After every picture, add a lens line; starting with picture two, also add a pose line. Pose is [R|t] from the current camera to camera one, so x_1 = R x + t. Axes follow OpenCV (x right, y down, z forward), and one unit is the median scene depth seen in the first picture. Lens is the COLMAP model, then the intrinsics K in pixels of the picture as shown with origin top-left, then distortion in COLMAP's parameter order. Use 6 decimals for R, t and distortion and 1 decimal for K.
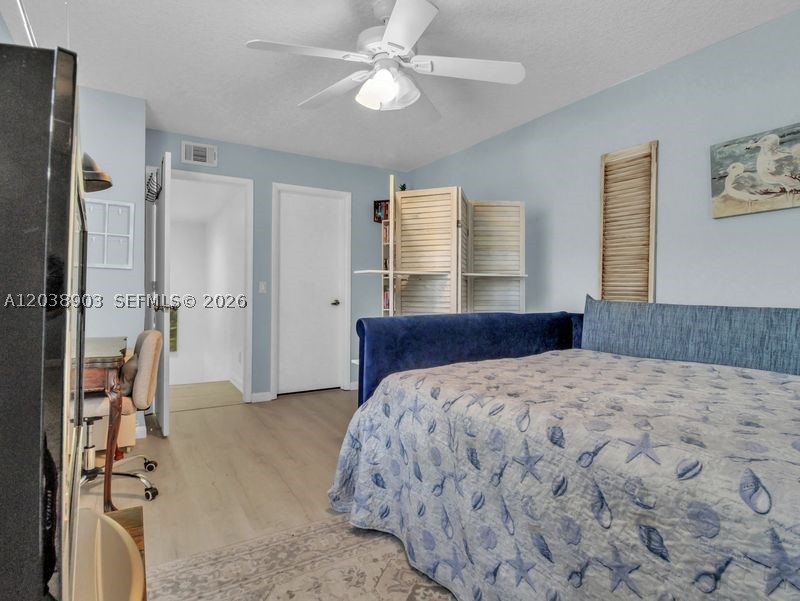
lens RADIAL K [[429.6, 0, 403.0], [0, 429.6, 296.3], [0, 0, 1]] dist [0.003303, -0.012824]
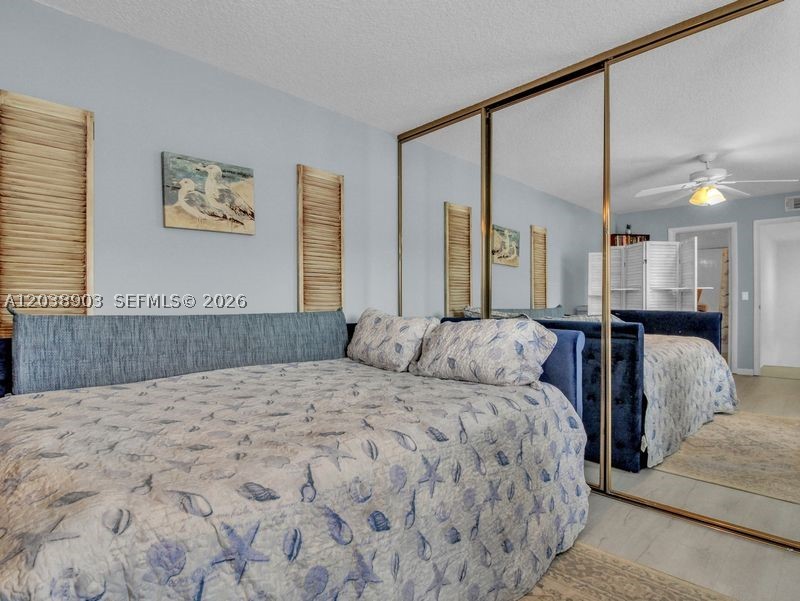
lens RADIAL K [[429.6, 0, 406.8], [0, 429.6, 301.9], [0, 0, 1]] dist [0.003303, -0.012824]
pose [[-0.220327, -0.012132, 0.975351, -0.391185], [0.008288, 0.999863, 0.014309, -0.019540], [-0.975391, 0.011237, -0.220196, 0.735900]]
